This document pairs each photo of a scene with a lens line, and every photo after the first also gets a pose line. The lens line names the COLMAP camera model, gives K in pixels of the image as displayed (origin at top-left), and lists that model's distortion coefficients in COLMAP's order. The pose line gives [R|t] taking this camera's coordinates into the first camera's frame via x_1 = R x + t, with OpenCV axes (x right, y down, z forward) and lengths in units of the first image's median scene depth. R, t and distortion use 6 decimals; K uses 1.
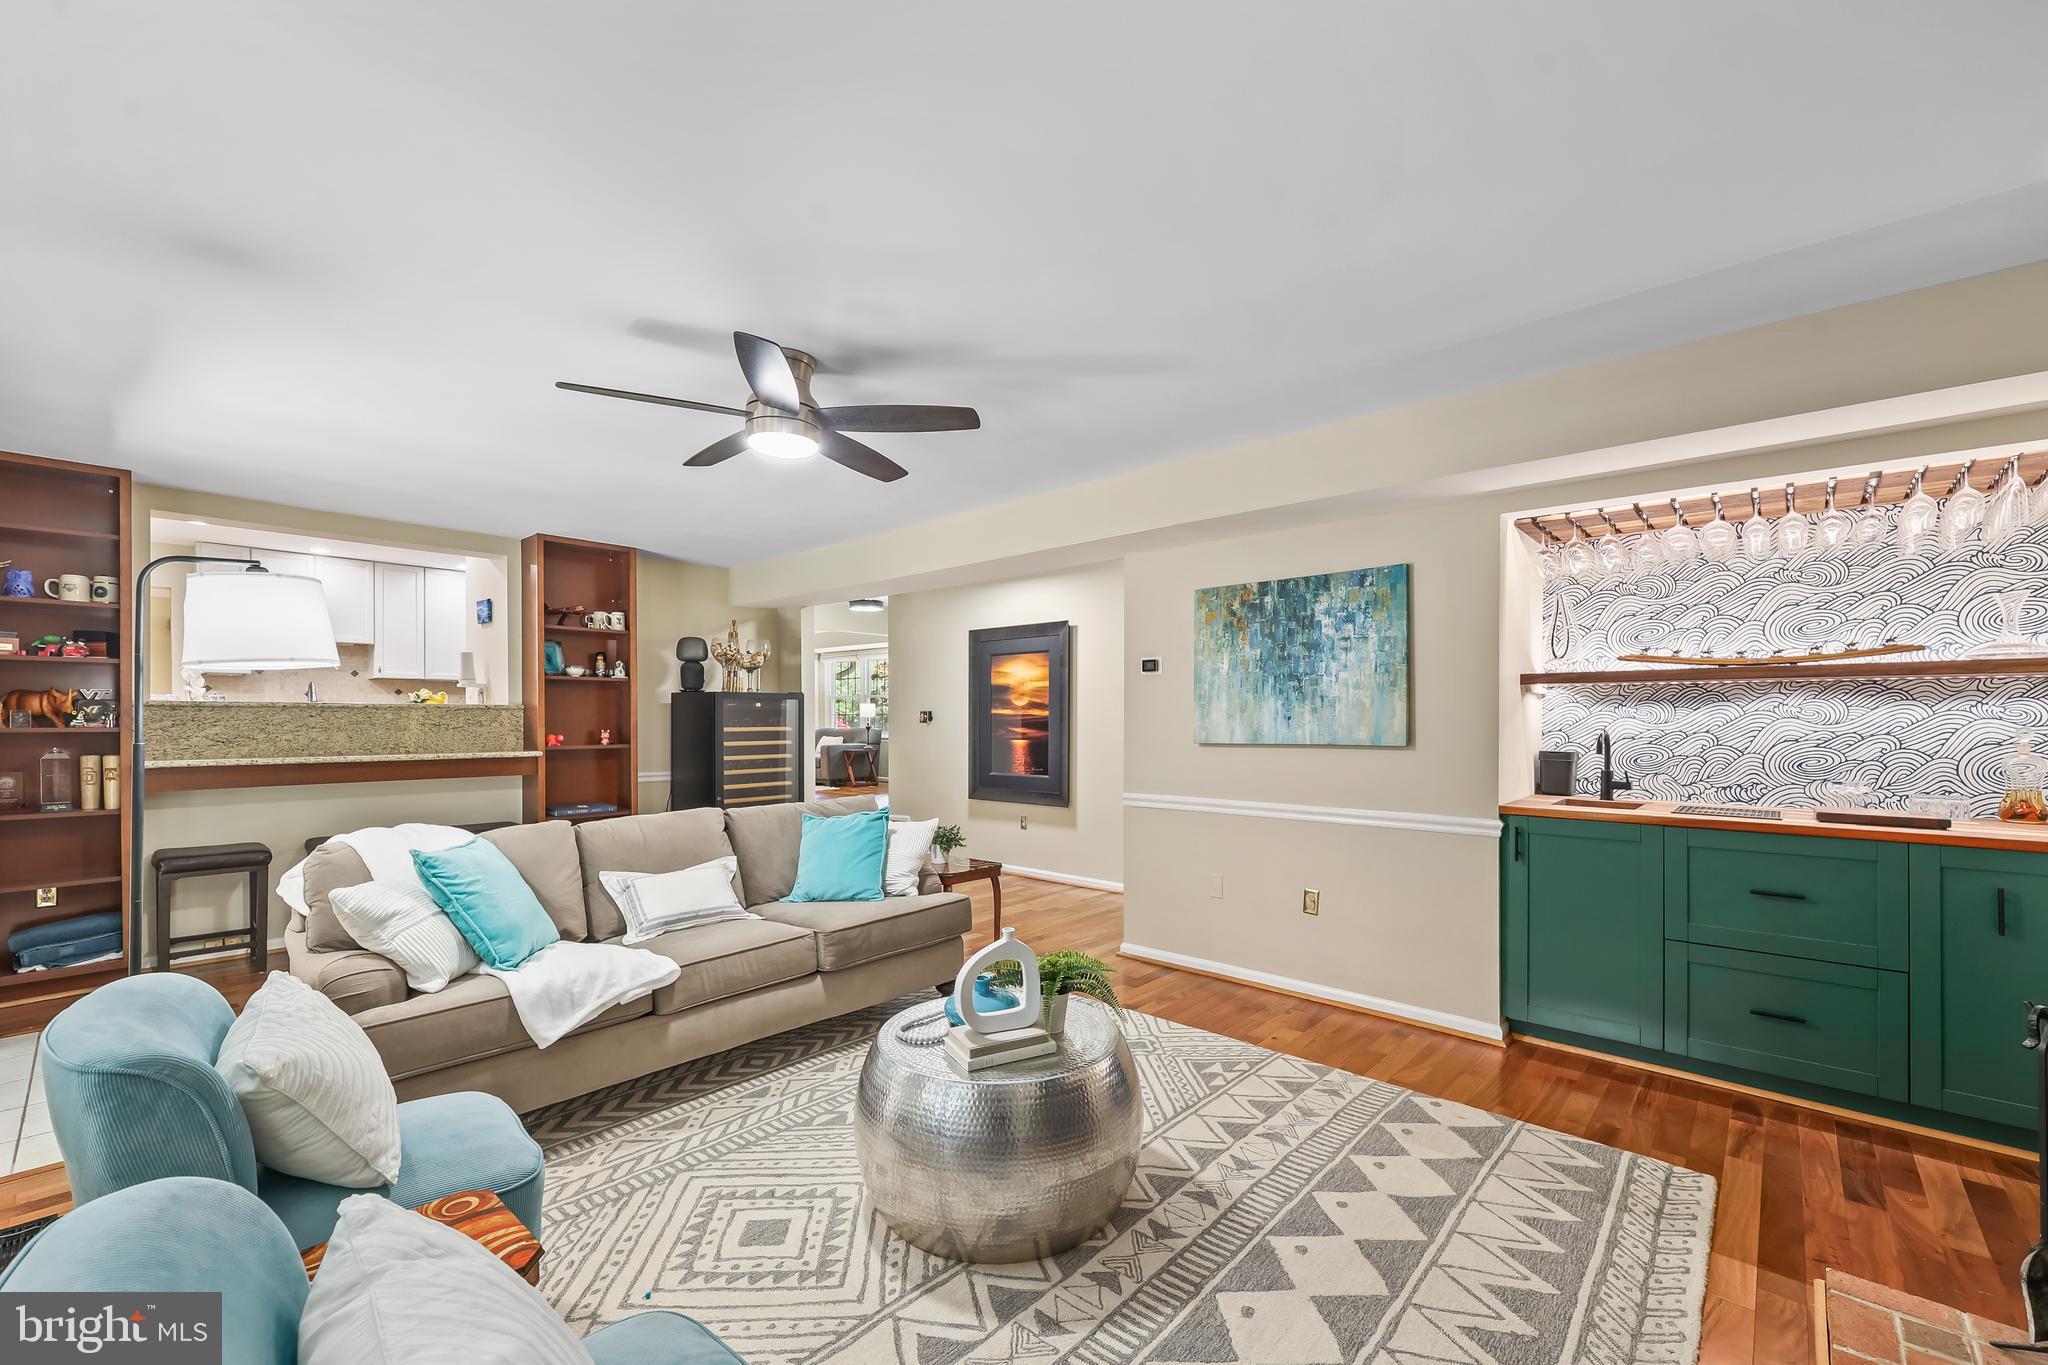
lens RADIAL K [[841.2, 0, 1038.9], [0, 841.2, 720.9], [0, 0, 1]] dist [0.007344, -0.000504]
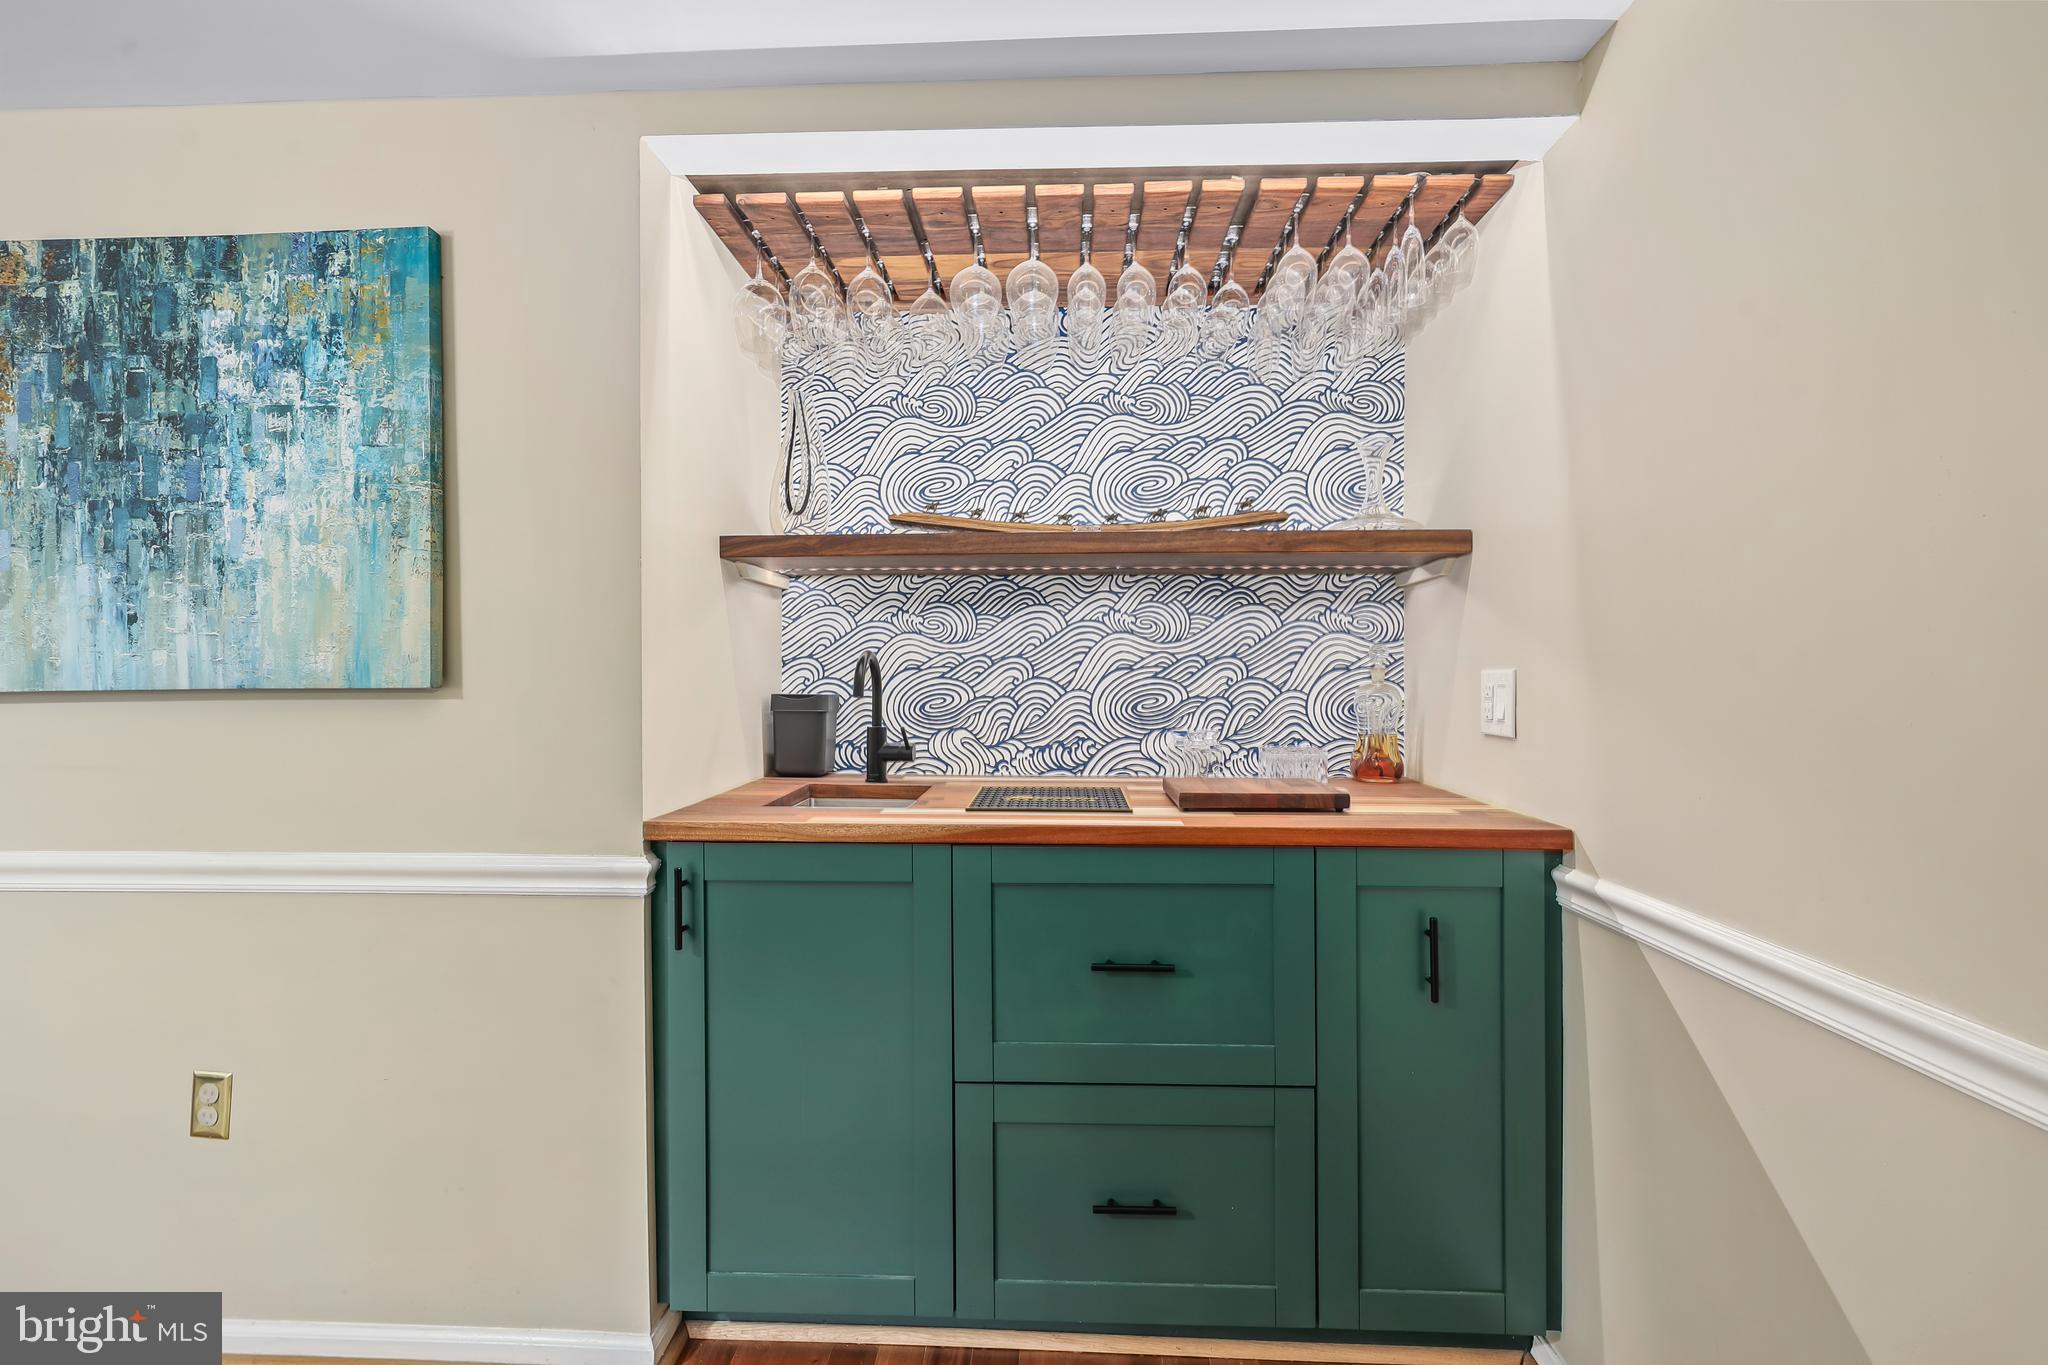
lens RADIAL K [[934.1, 0, 1022.5], [0, 934.1, 677.4], [0, 0, 1]] dist [0.002355, -0.000327]
pose [[0.778271, -0.008559, 0.627870, 0.357921], [0.005223, 0.999961, 0.007157, 0.022119], [-0.627906, -0.002291, 0.778286, 0.459283]]
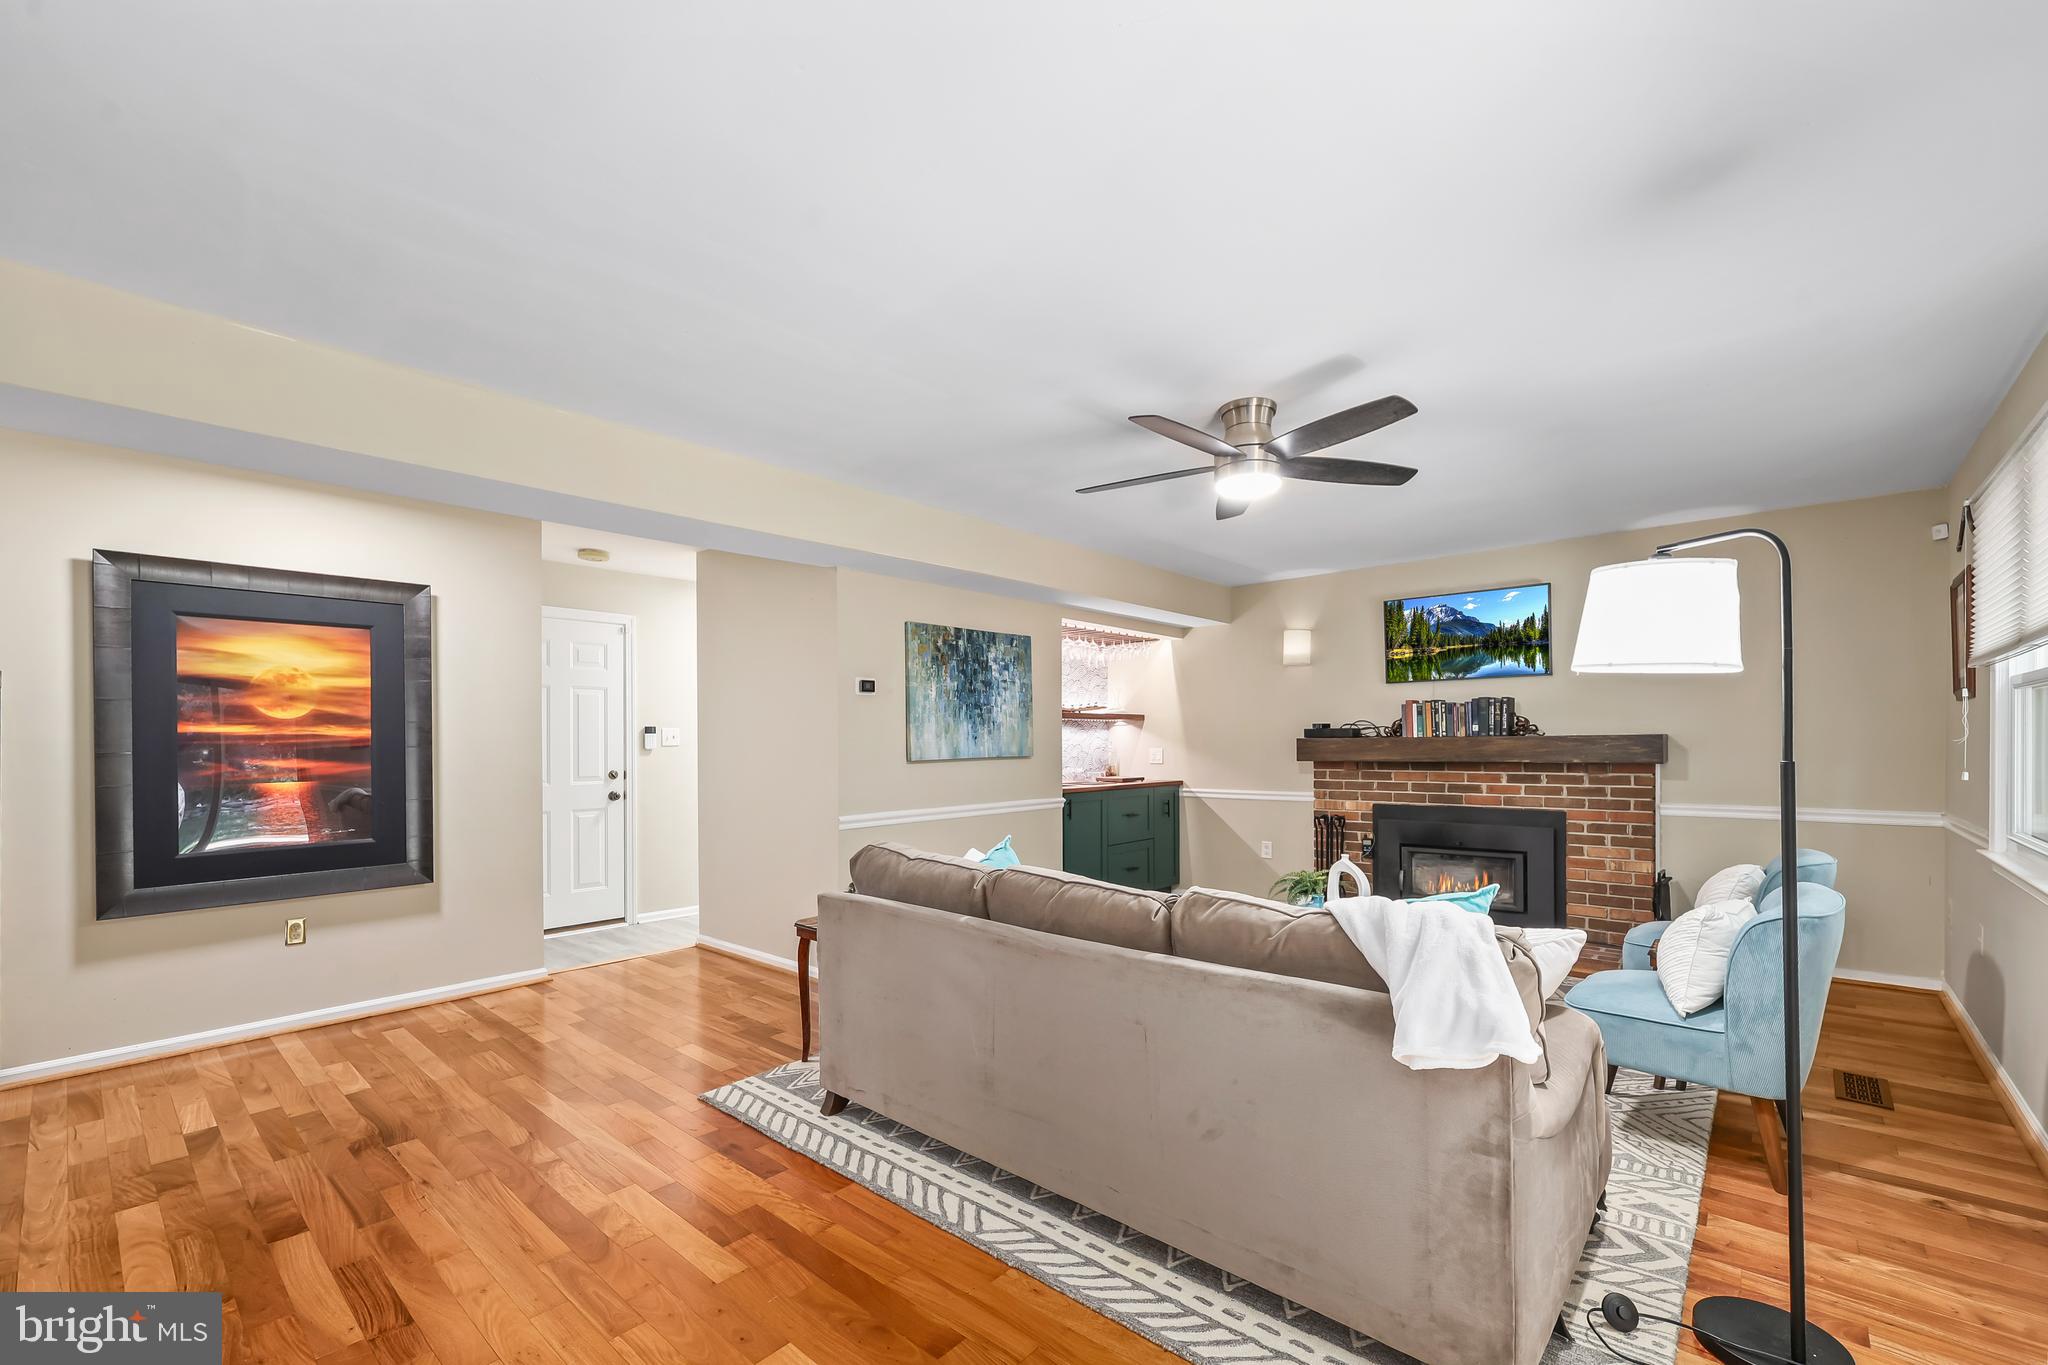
lens RADIAL K [[841.2, 0, 1025.0], [0, 841.2, 742.7], [0, 0, 1]] dist [0.007344, -0.000504]
pose [[0.003365, -0.005331, 0.999980, -1.038608], [0.009002, 0.999945, 0.005301, -0.002195], [-0.999954, 0.008984, 0.003413, 0.960061]]
